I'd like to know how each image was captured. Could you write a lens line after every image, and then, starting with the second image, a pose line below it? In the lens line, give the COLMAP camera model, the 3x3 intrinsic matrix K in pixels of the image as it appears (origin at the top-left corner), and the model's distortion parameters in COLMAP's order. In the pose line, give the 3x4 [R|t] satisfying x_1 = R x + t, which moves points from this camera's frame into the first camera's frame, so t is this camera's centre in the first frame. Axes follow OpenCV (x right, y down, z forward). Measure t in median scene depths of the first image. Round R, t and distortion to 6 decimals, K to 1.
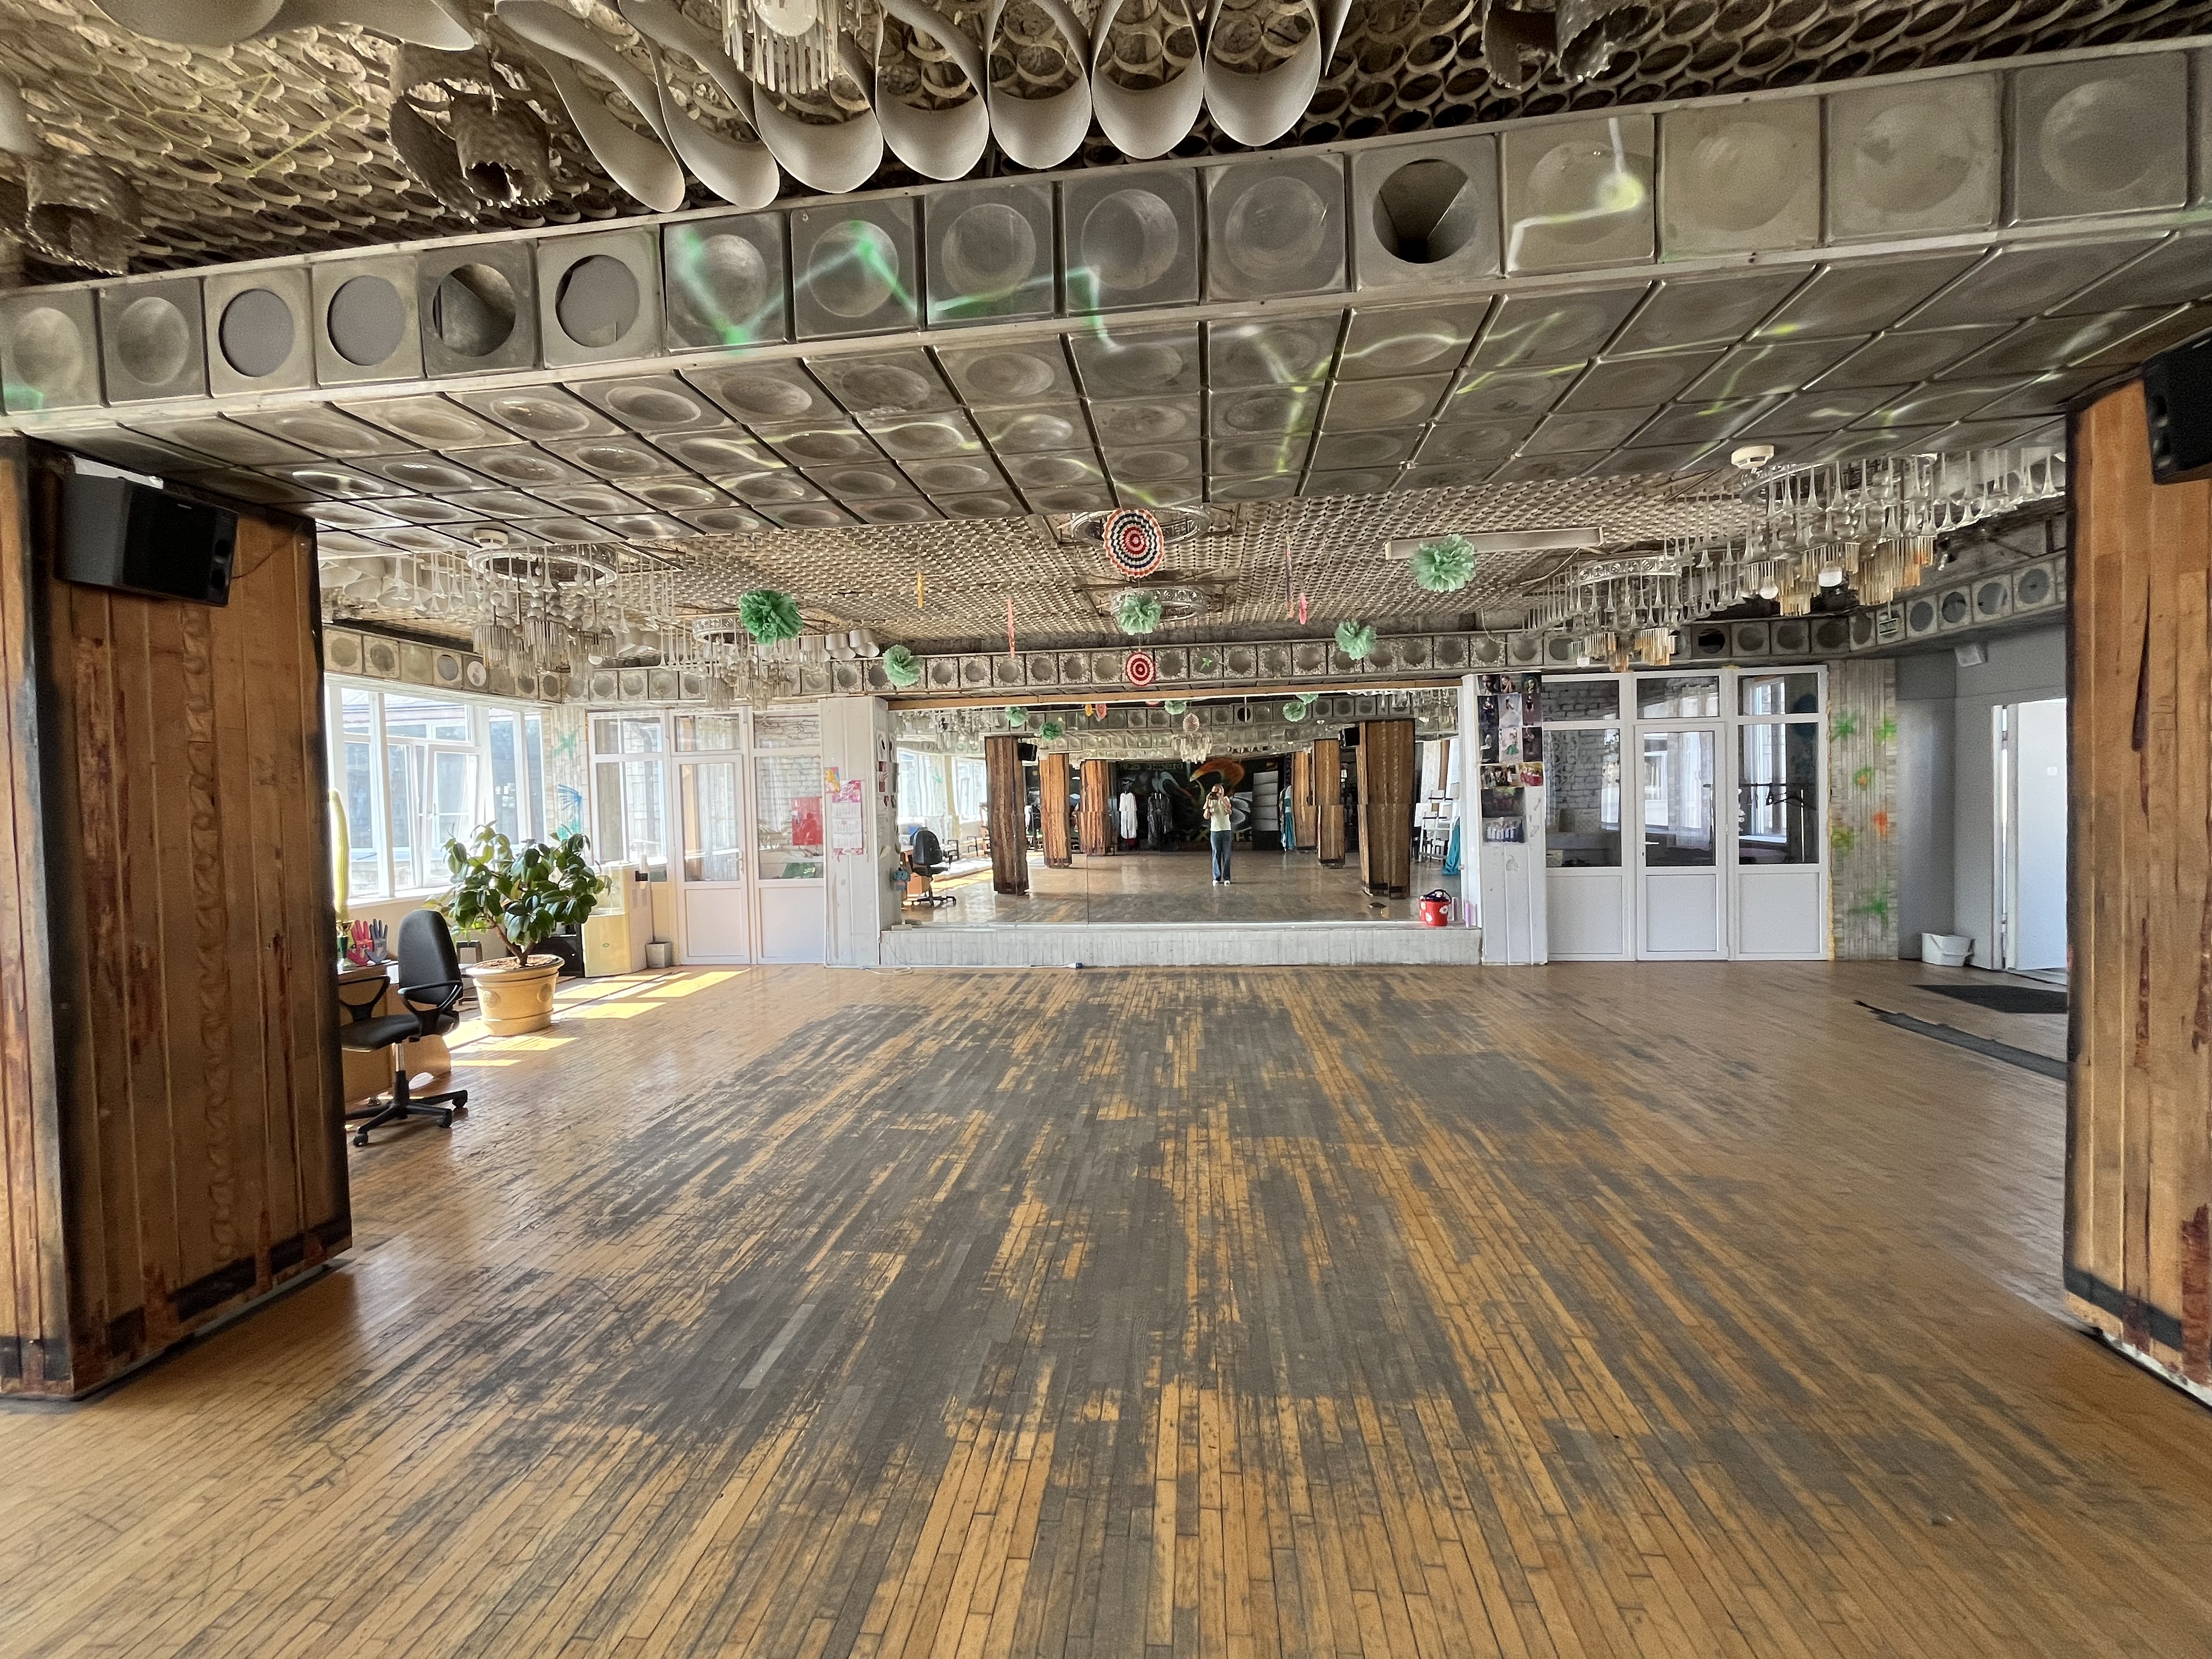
lens RADIAL K [[889.1, 0, 1099.2], [0, 889.1, 825.0], [0, 0, 1]] dist [-0.005606, 0.000321]
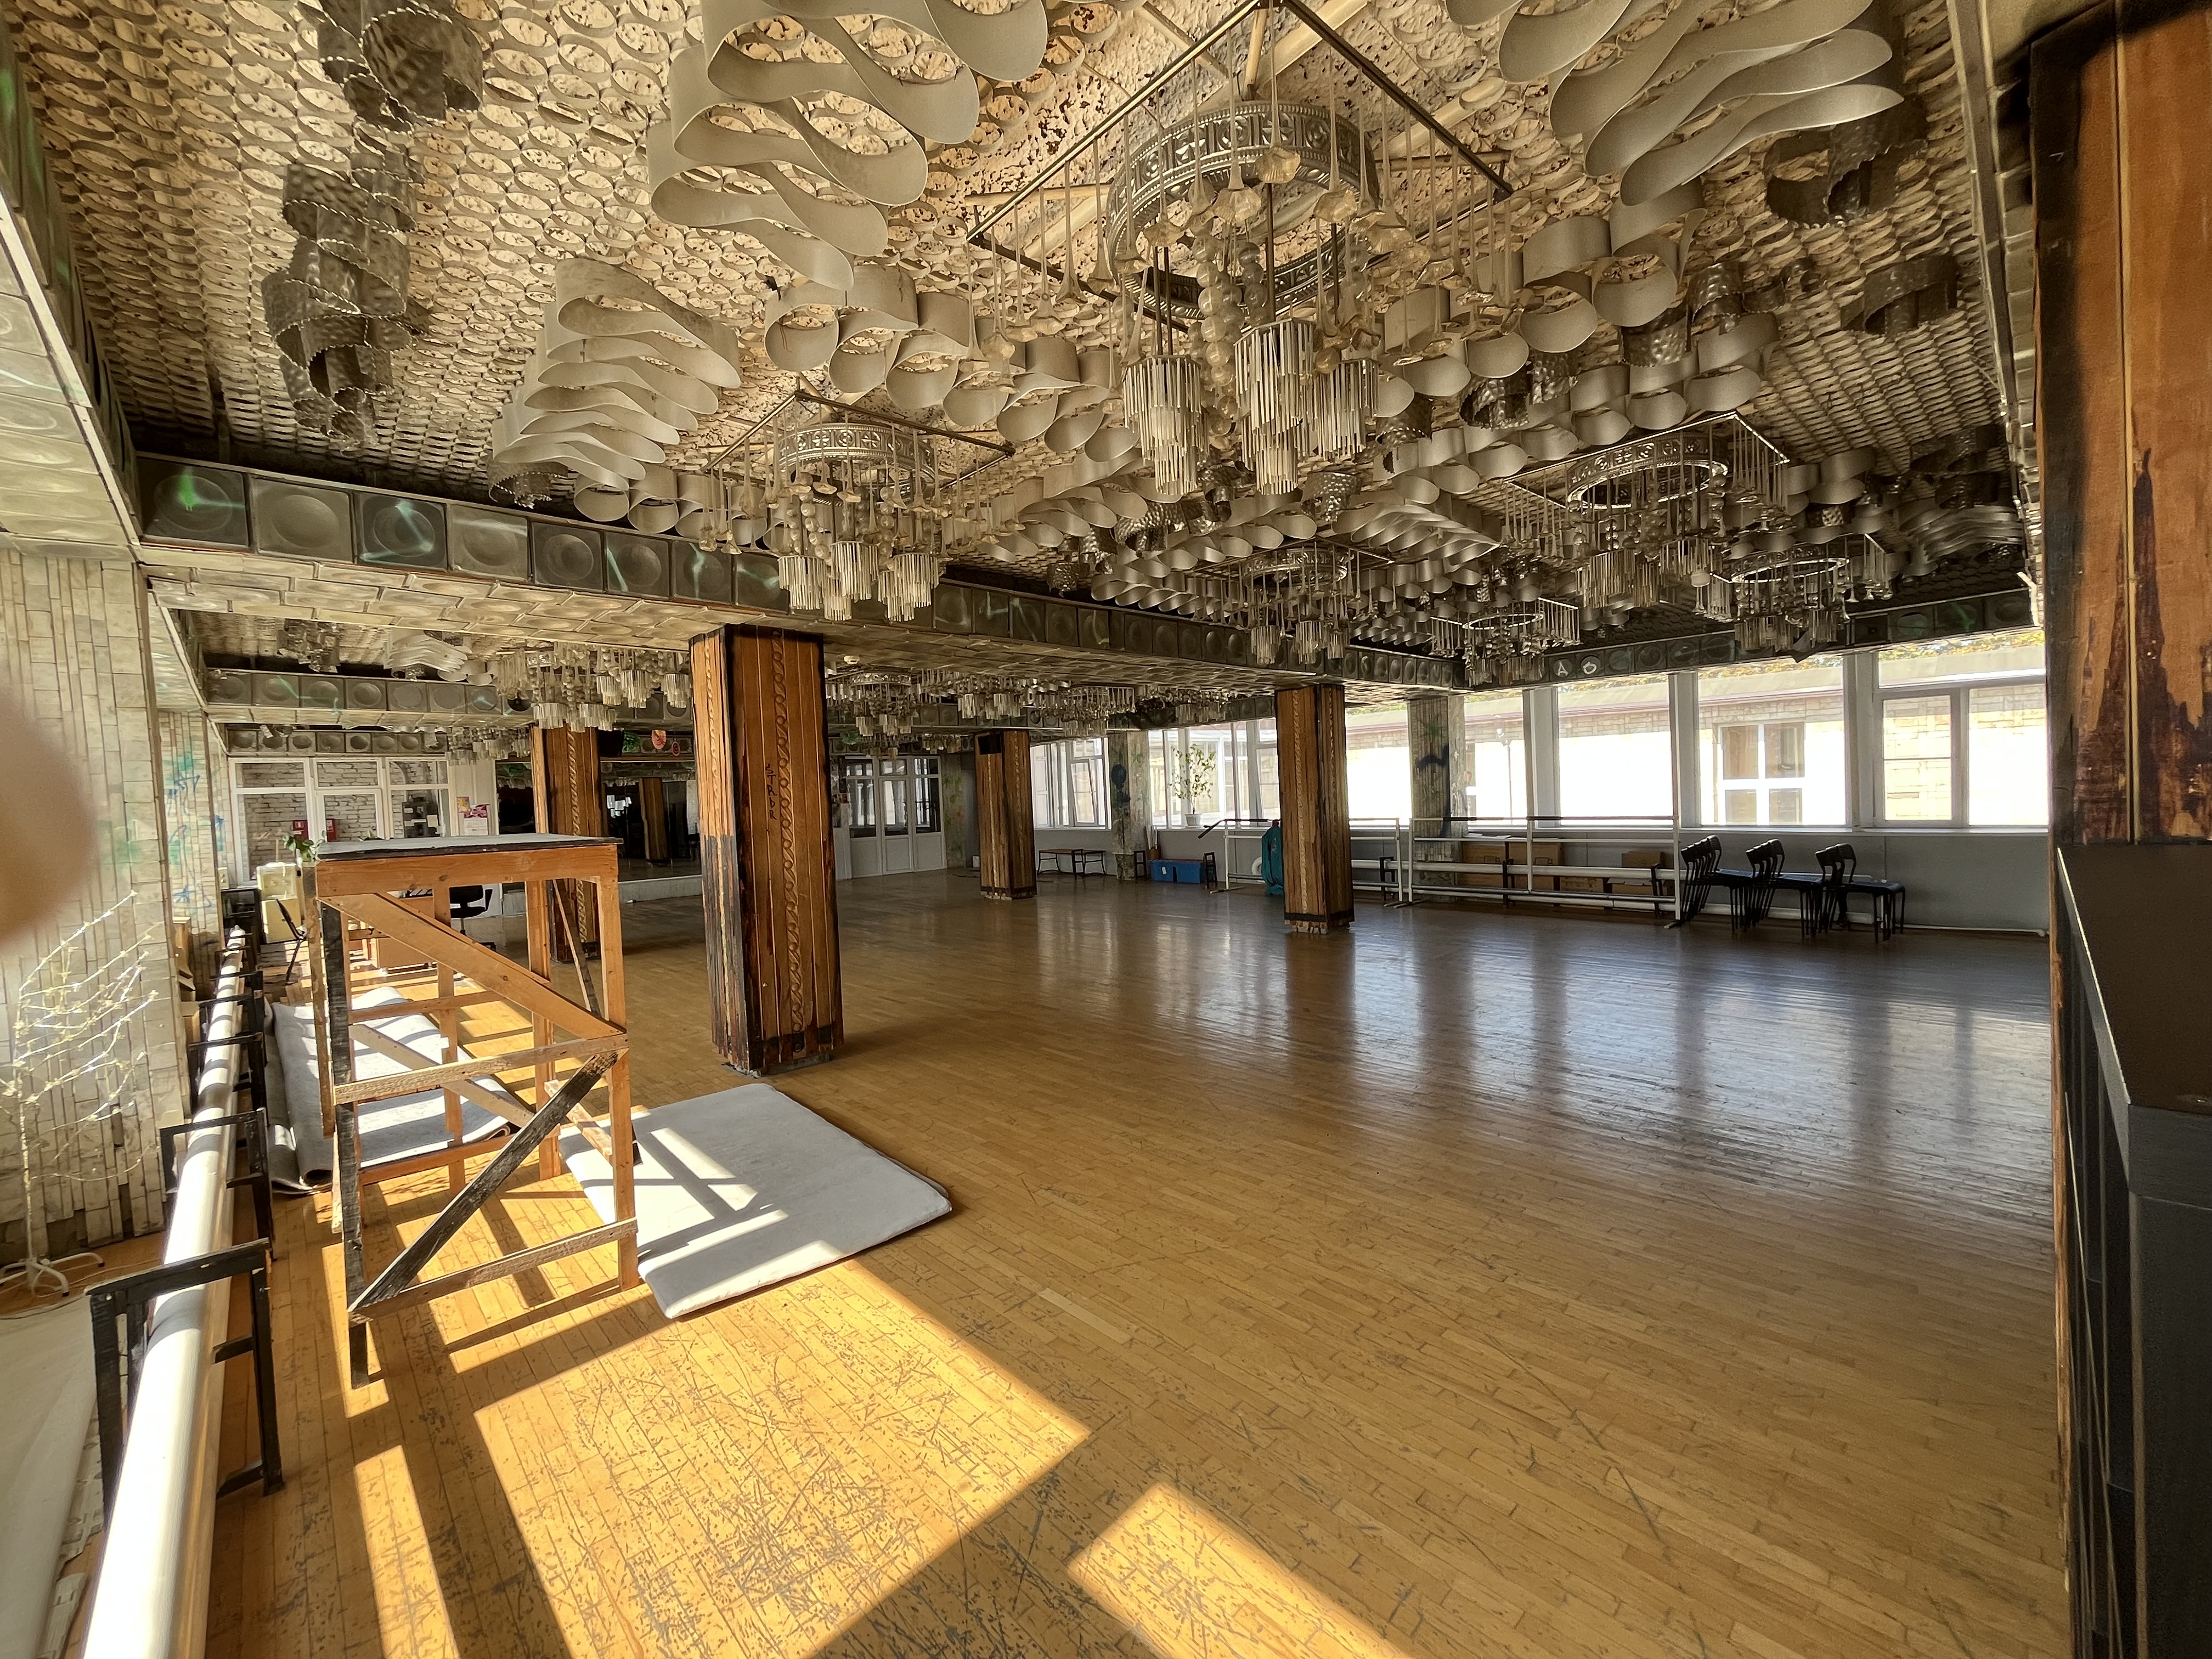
lens RADIAL K [[889.1, 0, 1098.2], [0, 889.1, 830.3], [0, 0, 1]] dist [-0.005606, 0.000321]
pose [[0.647017, -0.034201, 0.761708, -0.864100], [0.046486, 0.998905, 0.005364, 0.045118], [-0.761057, 0.031938, 0.647899, -1.025990]]
